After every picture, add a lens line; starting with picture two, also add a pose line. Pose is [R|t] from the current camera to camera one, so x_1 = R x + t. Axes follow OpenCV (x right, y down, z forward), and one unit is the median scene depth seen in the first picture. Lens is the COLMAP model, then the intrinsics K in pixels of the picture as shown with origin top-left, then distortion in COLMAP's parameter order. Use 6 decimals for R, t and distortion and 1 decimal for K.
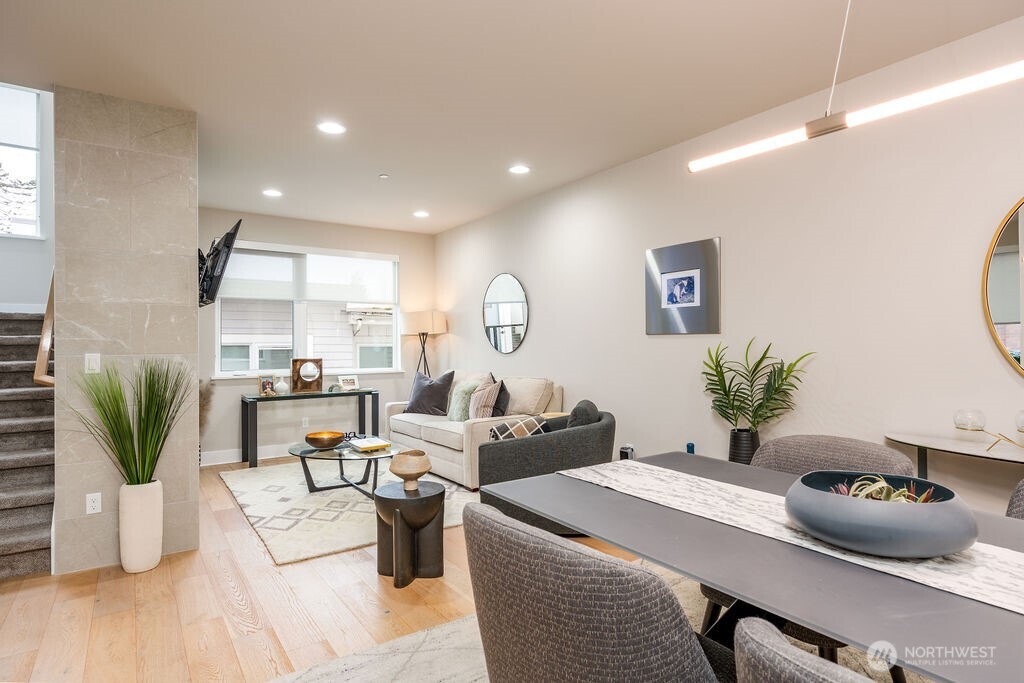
lens RADIAL K [[541.8, 0, 512.2], [0, 541.8, 341.1], [0, 0, 1]] dist [-0.001438, 0.000126]
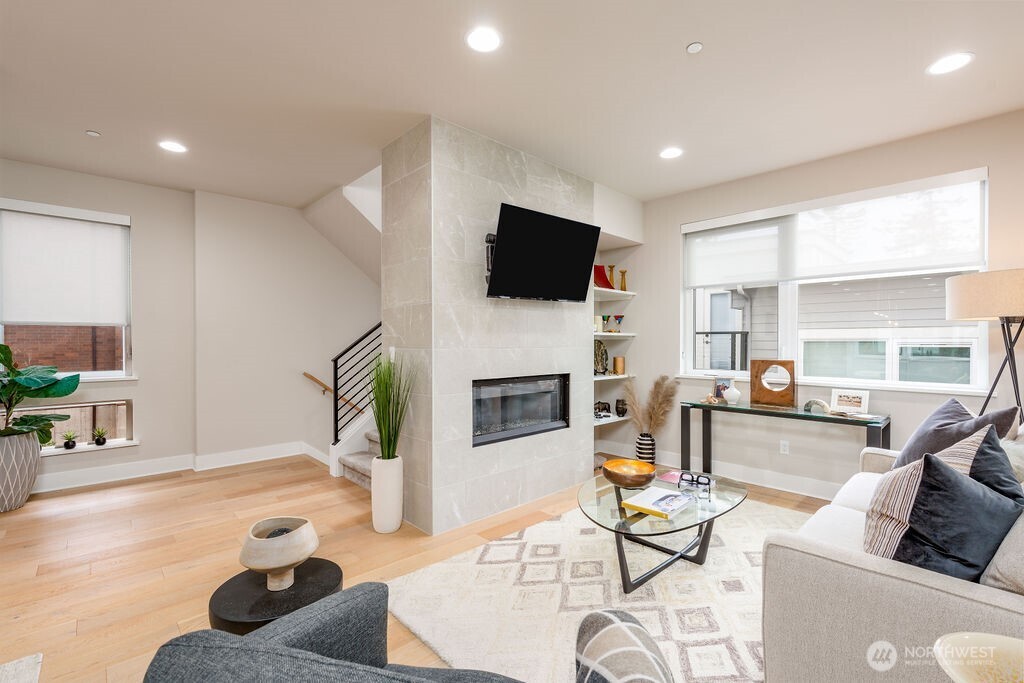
lens RADIAL K [[449.2, 0, 515.9], [0, 449.2, 347.1], [0, 0, 1]] dist [-0.009506, 0.000223]
pose [[0.146235, 0.018994, -0.989068, 0.192433], [0.004567, 0.999792, 0.019875, 0.002112], [0.989239, -0.007423, 0.146118, 0.685195]]
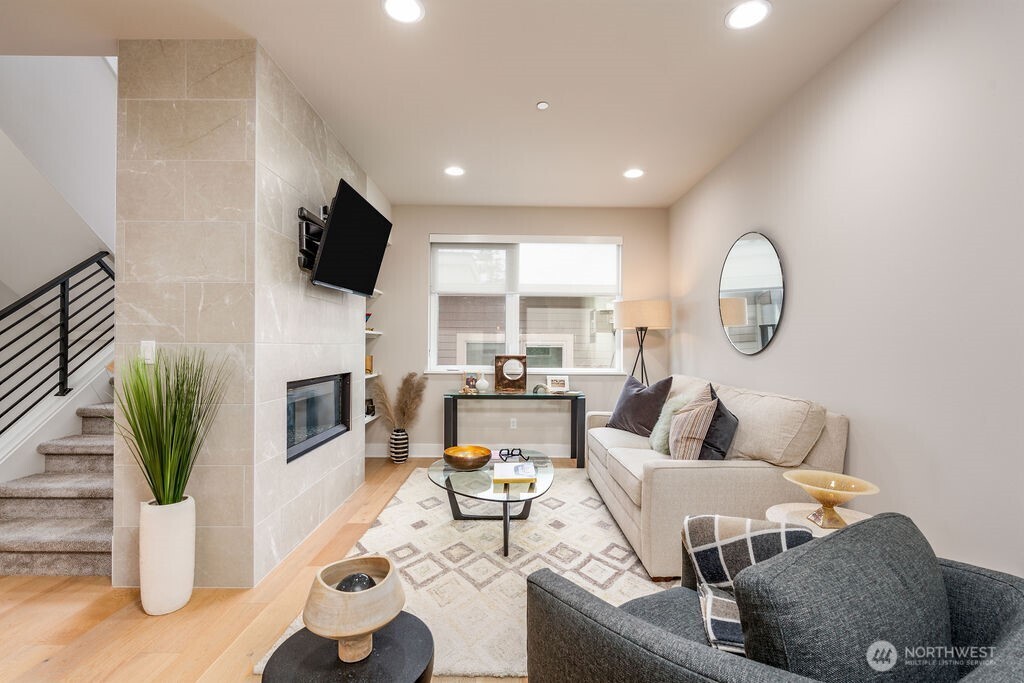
lens RADIAL K [[449.2, 0, 516.7], [0, 449.2, 346.7], [0, 0, 1]] dist [-0.009506, 0.000223]
pose [[0.825797, 0.013691, -0.563801, 0.070761], [-0.009686, 0.999902, 0.010093, 0.011882], [0.563884, -0.002874, 0.825849, 0.448164]]
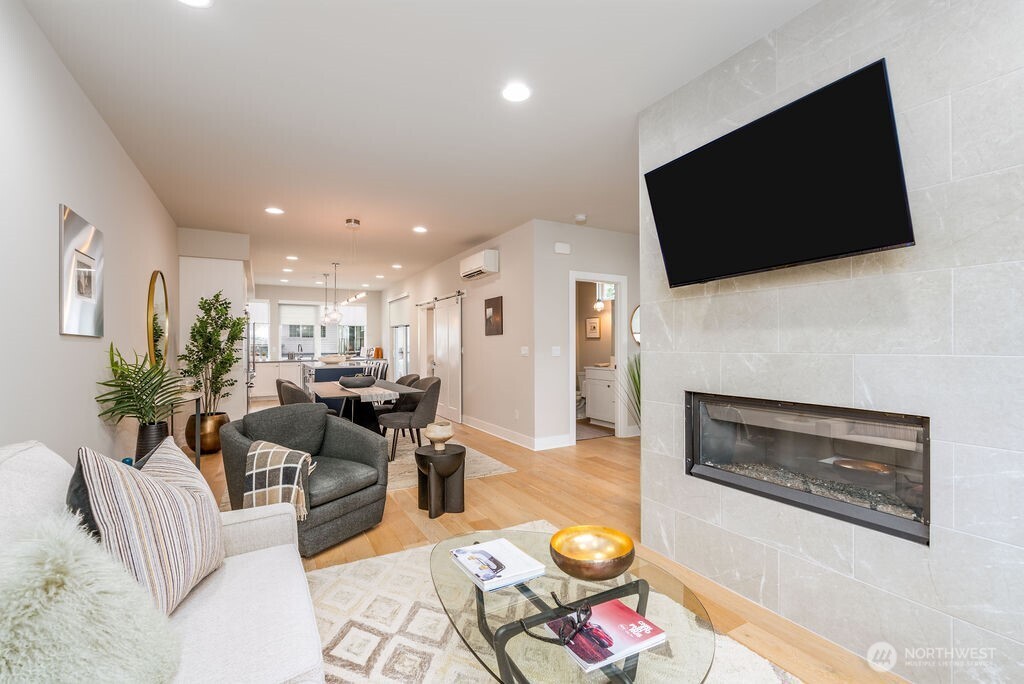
lens RADIAL K [[449.2, 0, 514.5], [0, 449.2, 348.2], [0, 0, 1]] dist [-0.009506, 0.000223]
pose [[-0.994790, 0.011072, 0.101342, -0.286266], [0.011155, 0.999938, 0.000255, 0.009530], [-0.101333, 0.001384, -0.994852, 1.228773]]
